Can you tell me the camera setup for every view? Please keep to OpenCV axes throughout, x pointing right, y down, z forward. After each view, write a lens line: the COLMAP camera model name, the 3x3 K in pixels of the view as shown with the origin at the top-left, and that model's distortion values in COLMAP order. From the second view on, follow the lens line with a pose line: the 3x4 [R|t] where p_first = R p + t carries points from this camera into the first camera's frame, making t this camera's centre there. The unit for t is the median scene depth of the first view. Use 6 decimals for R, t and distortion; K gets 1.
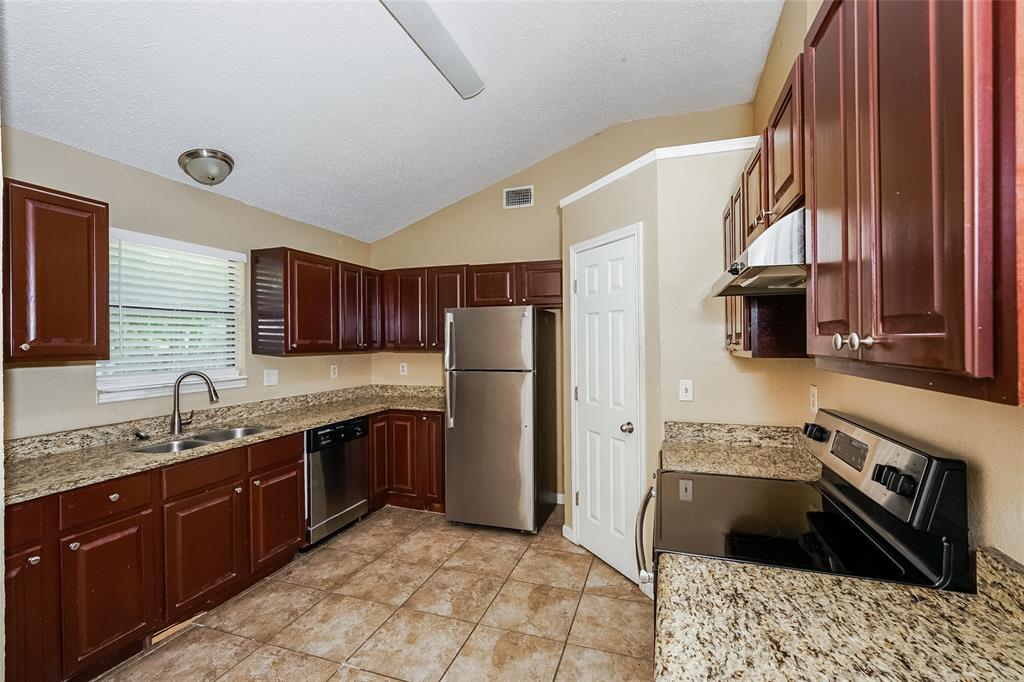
lens RADIAL K [[455.5, 0, 513.2], [0, 455.5, 349.0], [0, 0, 1]] dist [-0.015150, 0.005672]
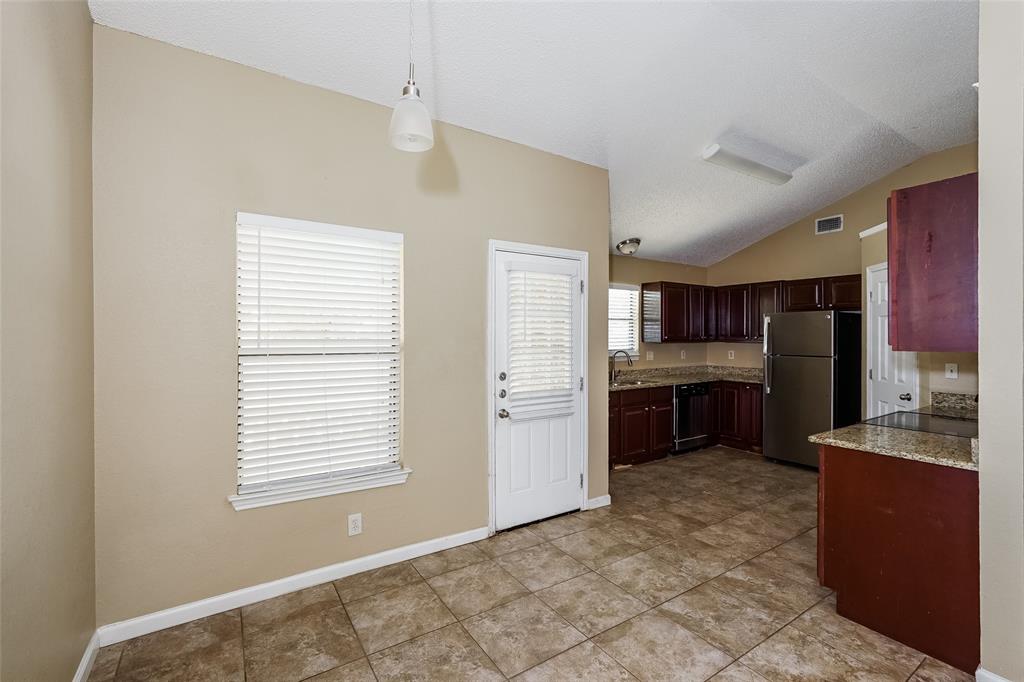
lens RADIAL K [[455.5, 0, 509.3], [0, 455.5, 337.2], [0, 0, 1]] dist [-0.015150, 0.005672]
pose [[0.784324, 0.007962, -0.620300, 0.127633], [-0.013141, 0.999906, -0.003781, 0.006062], [0.620212, 0.011117, 0.784355, -0.742128]]
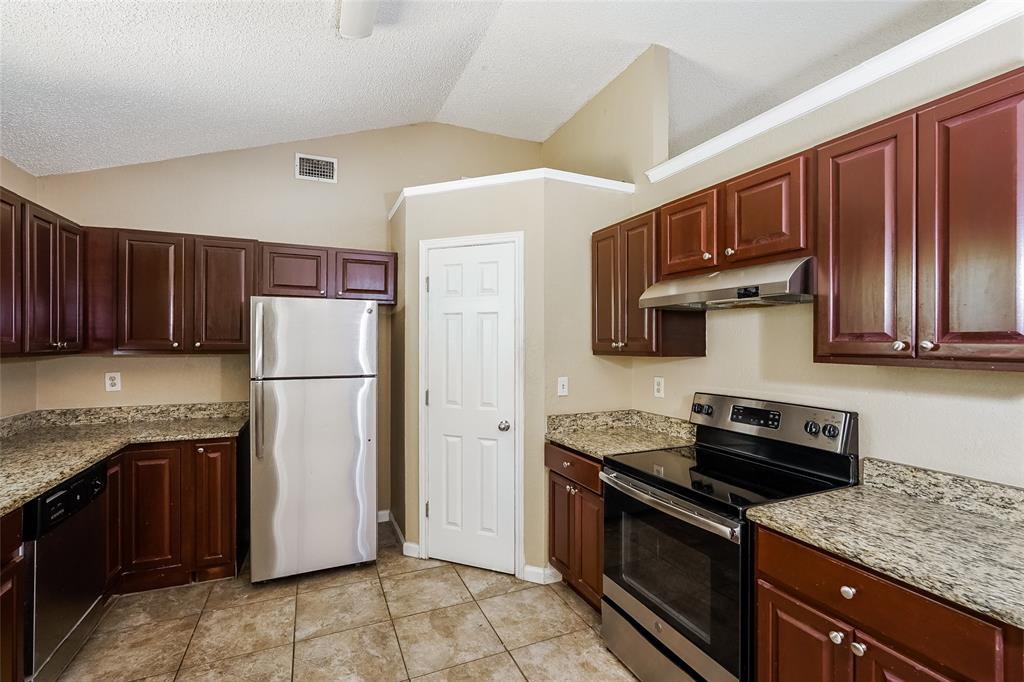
lens RADIAL K [[455.5, 0, 528.3], [0, 455.5, 347.3], [0, 0, 1]] dist [-0.015150, 0.005672]
pose [[0.731260, 0.002068, 0.682096, -0.349962], [0.002600, 0.999980, -0.005819, -0.000649], [-0.682094, 0.006028, 0.731240, 0.169190]]
